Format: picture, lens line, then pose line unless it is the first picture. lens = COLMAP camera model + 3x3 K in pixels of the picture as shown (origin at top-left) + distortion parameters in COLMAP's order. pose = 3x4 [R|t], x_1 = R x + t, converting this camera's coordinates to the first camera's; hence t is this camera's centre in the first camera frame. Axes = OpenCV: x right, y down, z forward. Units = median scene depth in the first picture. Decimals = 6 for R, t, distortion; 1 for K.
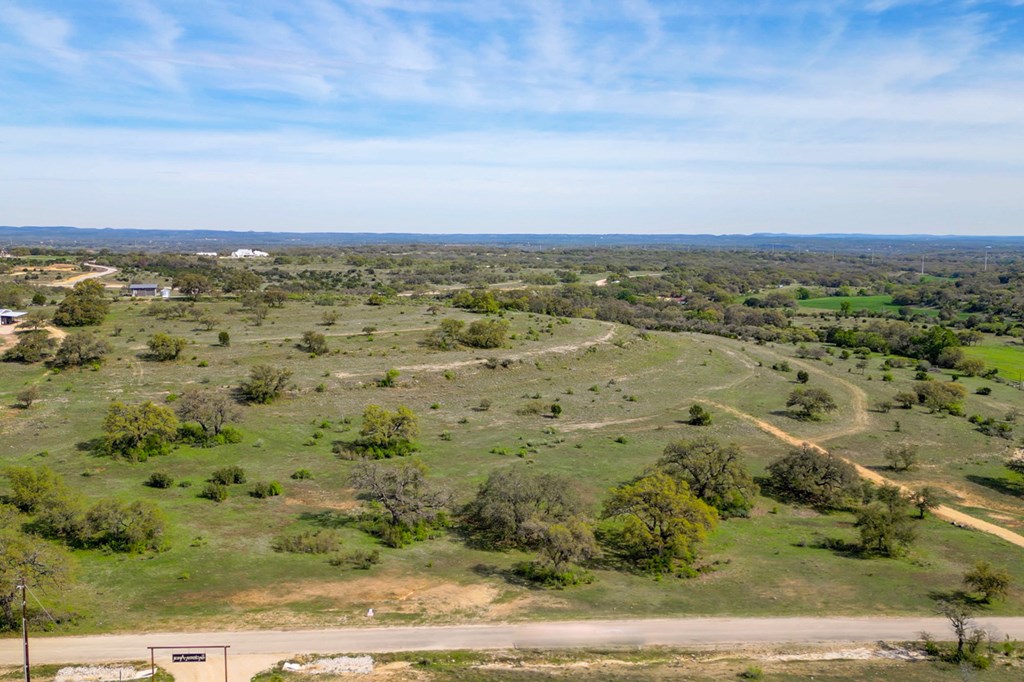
lens RADIAL K [[882.8, 0, 516.0], [0, 882.8, 336.3], [0, 0, 1]] dist [0.102724, -0.119842]
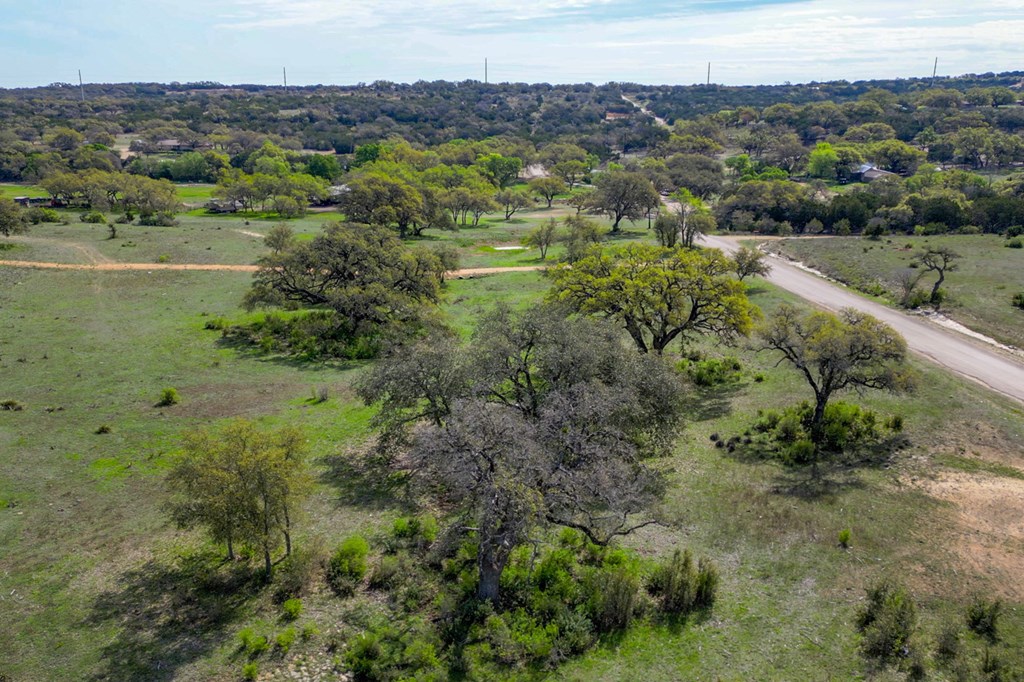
lens RADIAL K [[882.8, 0, 508.1], [0, 882.8, 314.0], [0, 0, 1]] dist [0.102724, -0.119842]
pose [[0.077805, -0.235424, 0.968774, -0.261150], [0.109386, 0.967868, 0.226419, 0.039151], [-0.990950, 0.088354, 0.101057, 0.638343]]
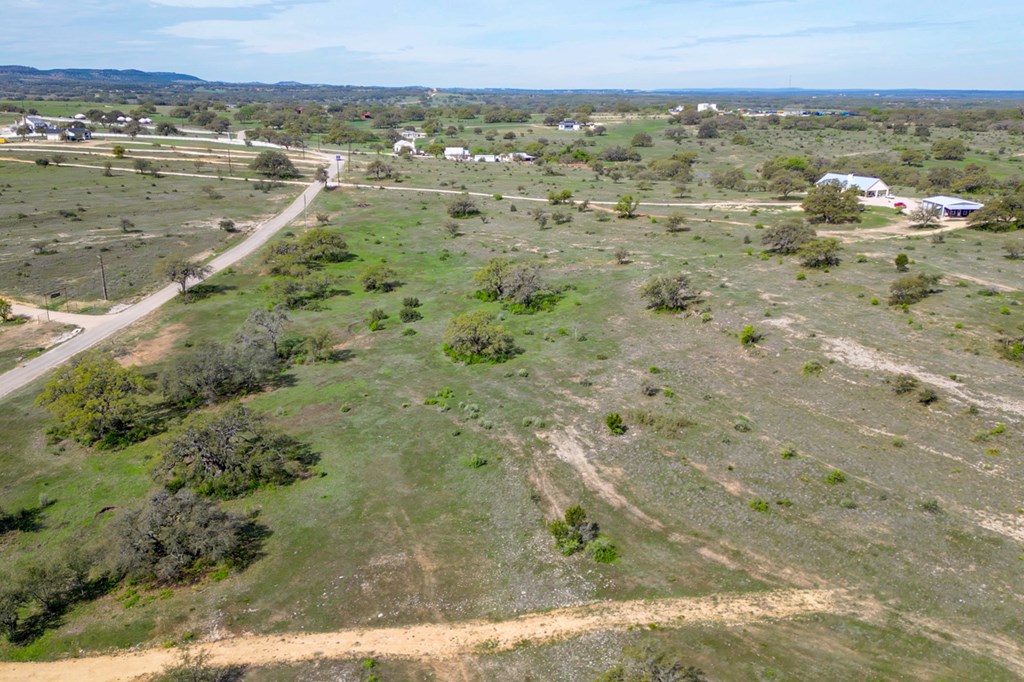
lens RADIAL K [[882.8, 0, 512.9], [0, 882.8, 343.6], [0, 0, 1]] dist [0.102724, -0.119842]
pose [[-0.235436, 0.263021, -0.935623, 0.673827], [-0.115842, 0.948227, 0.295714, -0.160803], [0.964961, 0.178006, -0.192778, 1.062711]]
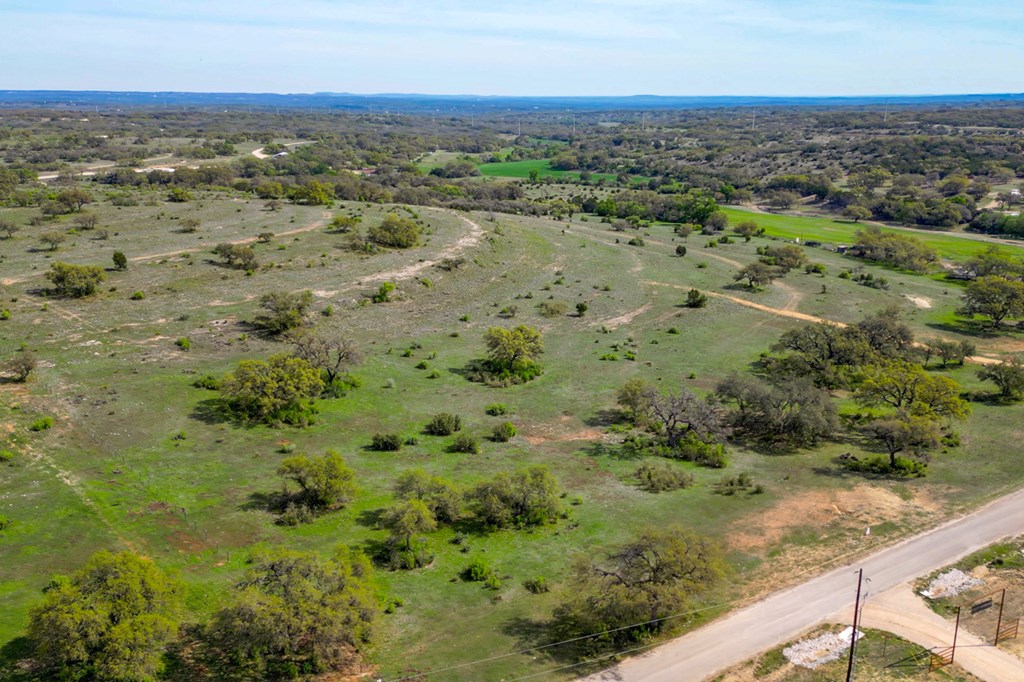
lens RADIAL K [[882.8, 0, 513.7], [0, 882.8, 341.1], [0, 0, 1]] dist [0.102724, -0.119842]
pose [[0.888625, -0.125243, 0.441203, -0.481468], [0.054753, 0.984082, 0.169071, -0.055300], [-0.455355, -0.126083, 0.881337, 0.143096]]
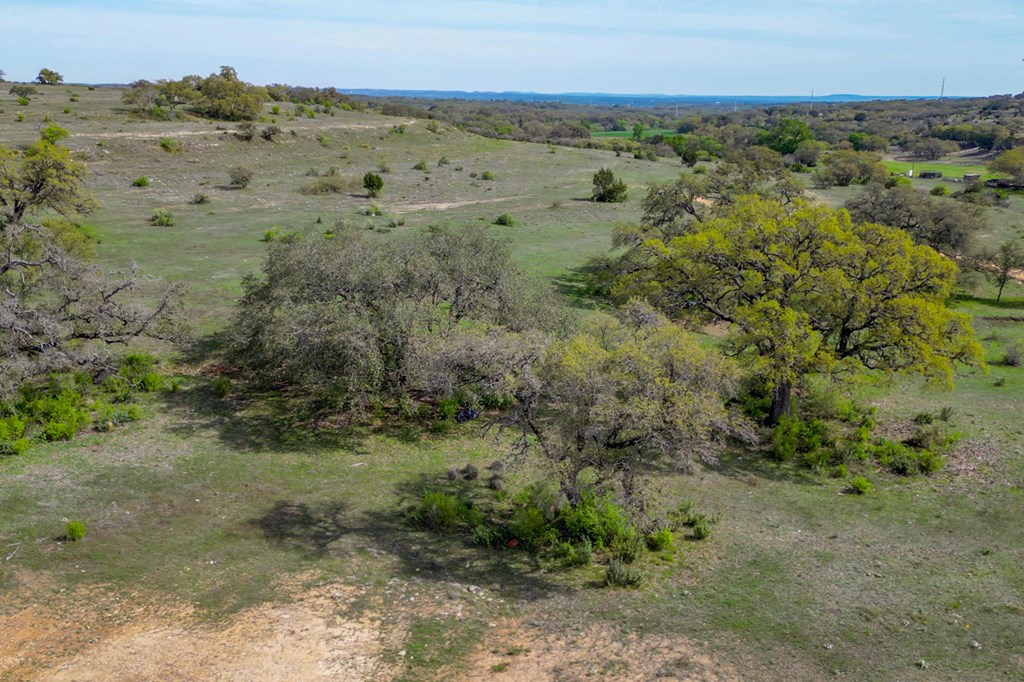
lens RADIAL K [[882.8, 0, 515.3], [0, 882.8, 341.2], [0, 0, 1]] dist [0.102724, -0.119842]
pose [[0.962899, -0.067350, 0.261321, -0.022877], [0.025695, 0.986838, 0.159657, 0.096499], [-0.268635, -0.147019, 0.951956, 0.426226]]
